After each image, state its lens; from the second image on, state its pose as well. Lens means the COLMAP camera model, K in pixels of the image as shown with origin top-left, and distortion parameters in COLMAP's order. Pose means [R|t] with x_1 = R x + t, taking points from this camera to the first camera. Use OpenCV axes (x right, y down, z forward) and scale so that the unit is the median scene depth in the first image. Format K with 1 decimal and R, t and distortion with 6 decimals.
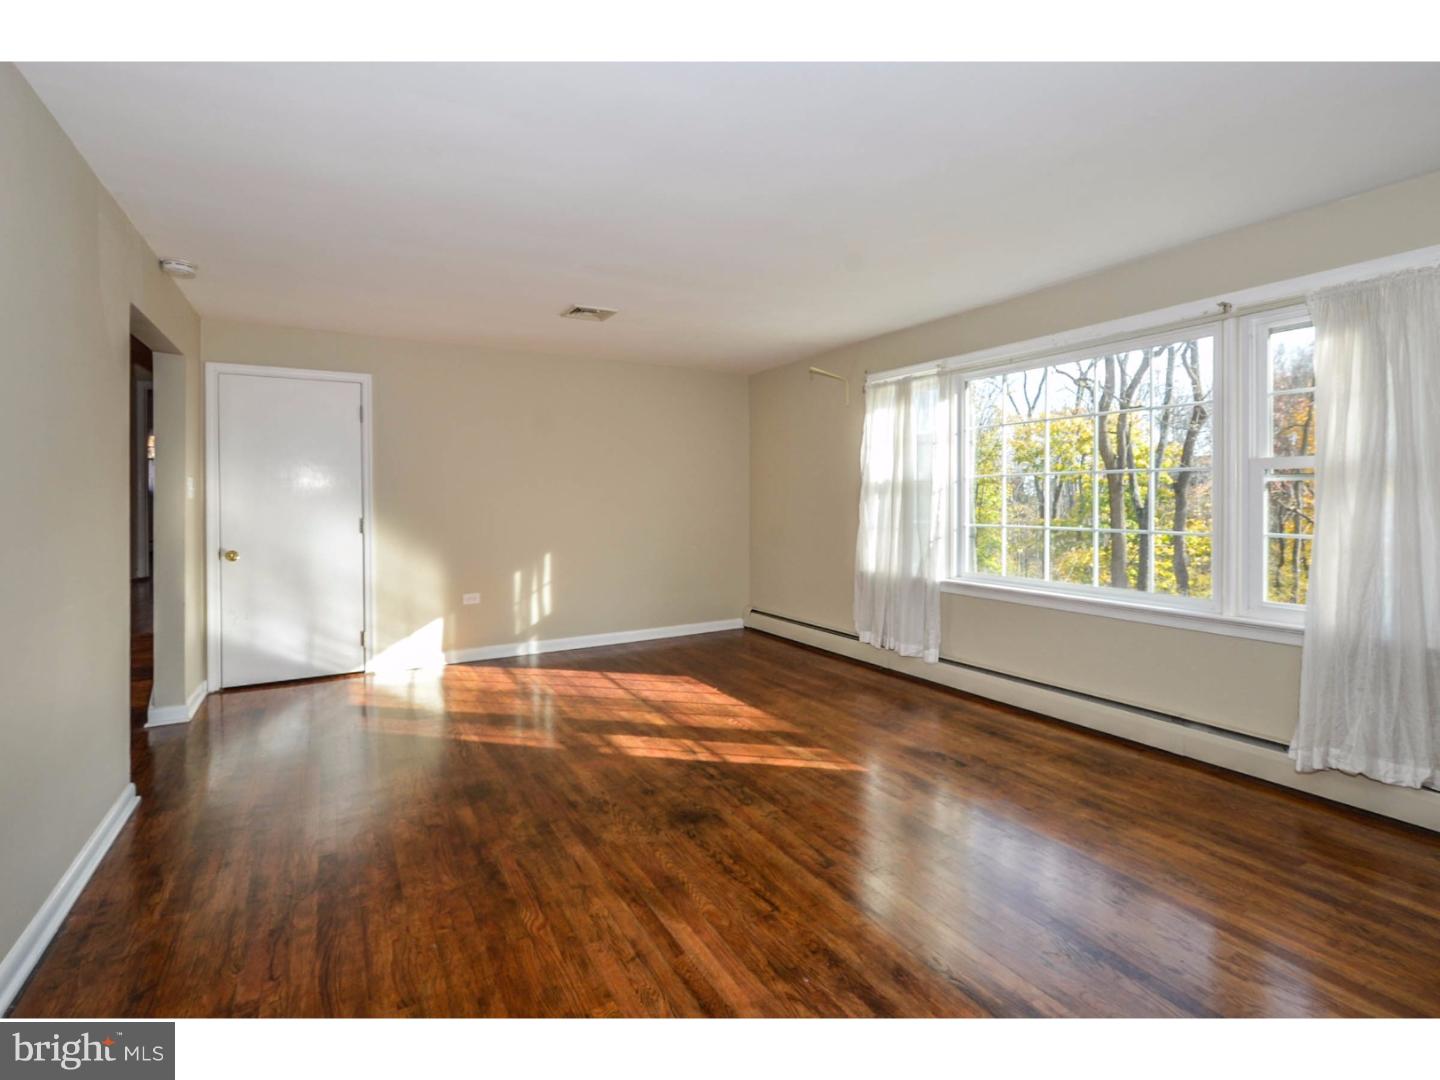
lens RADIAL K [[683.8, 0, 712.6], [0, 683.8, 499.4], [0, 0, 1]] dist [-0.009017, 0.000171]
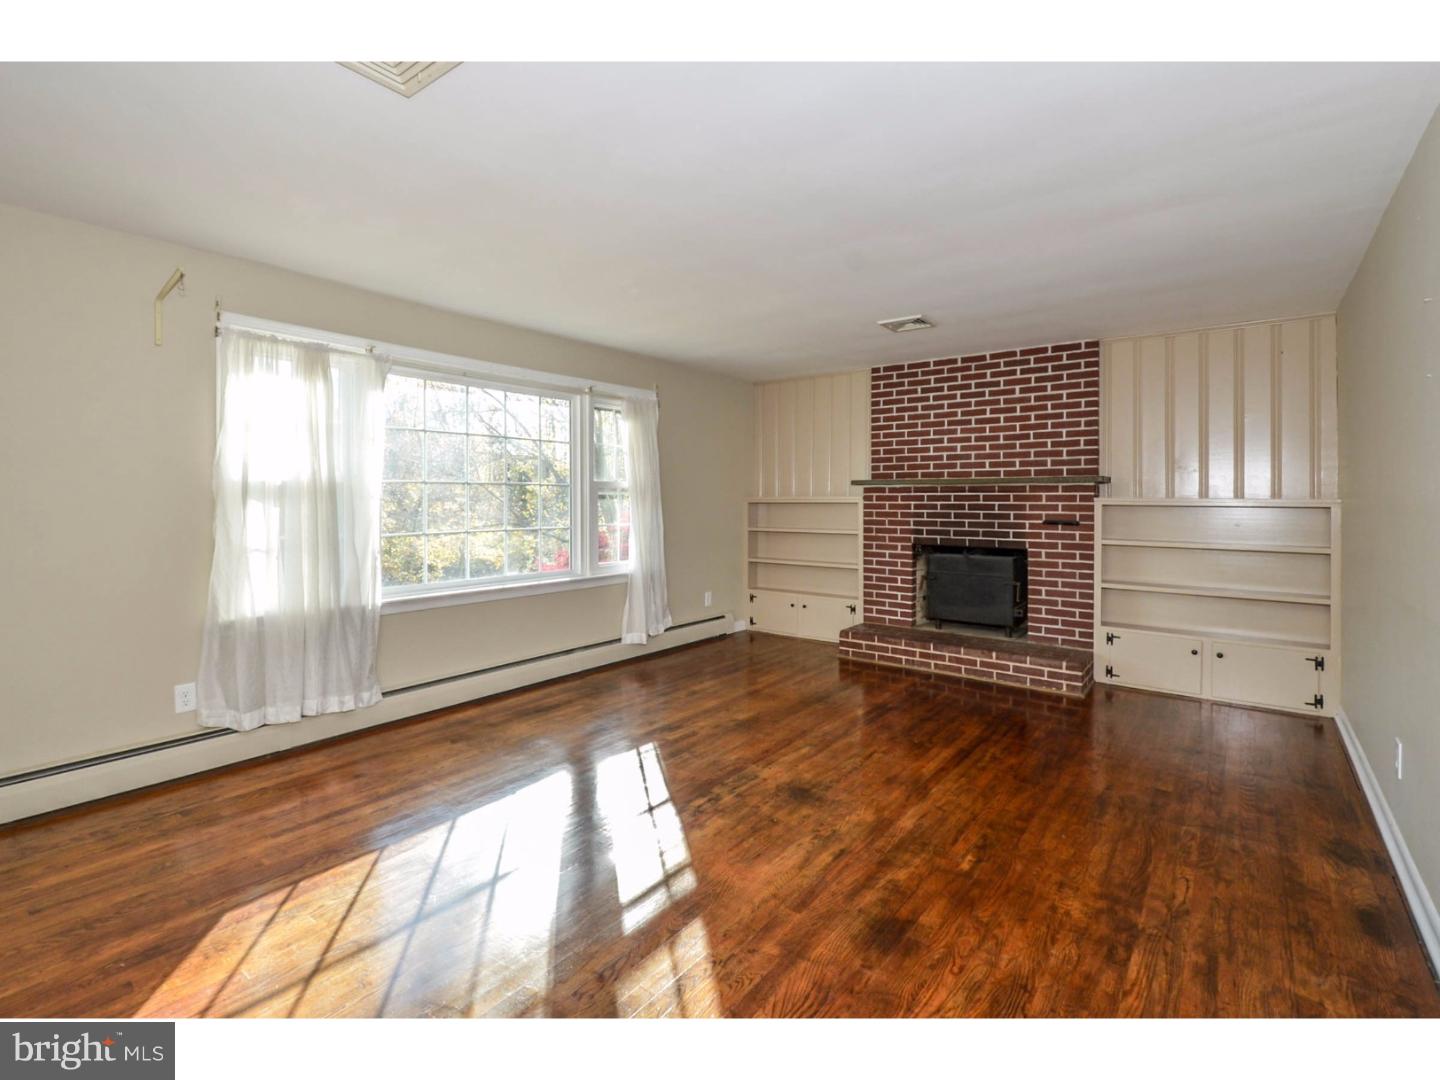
lens RADIAL K [[683.8, 0, 712.6], [0, 683.8, 499.4], [0, 0, 1]] dist [-0.009017, 0.000171]
pose [[-0.390360, 0.002690, 0.920659, -0.831805], [0.003666, 0.999992, -0.001368, -0.008480], [-0.920655, 0.002841, -0.390366, 1.302459]]
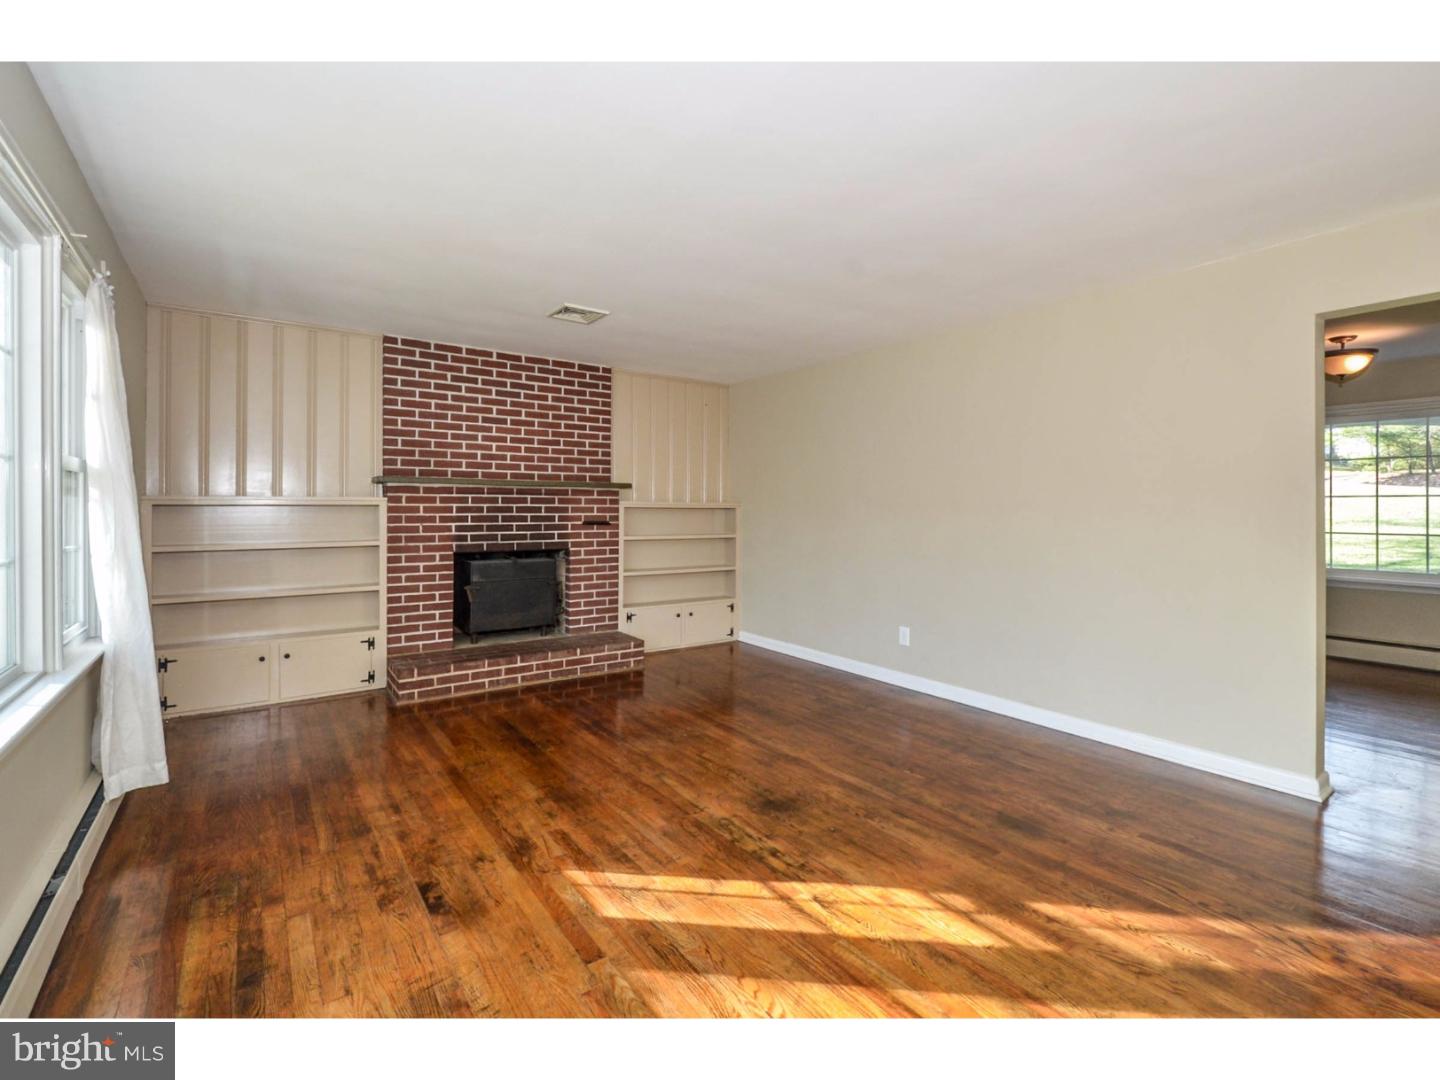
lens RADIAL K [[653.6, 0, 724.0], [0, 653.6, 506.1], [0, 0, 1]] dist [-0.000030, -0.000299]
pose [[-0.993394, 0.000174, -0.114757, 0.136699], [-0.000072, 0.999998, 0.002145, -0.001796], [0.114758, 0.002140, -0.993391, 1.666592]]
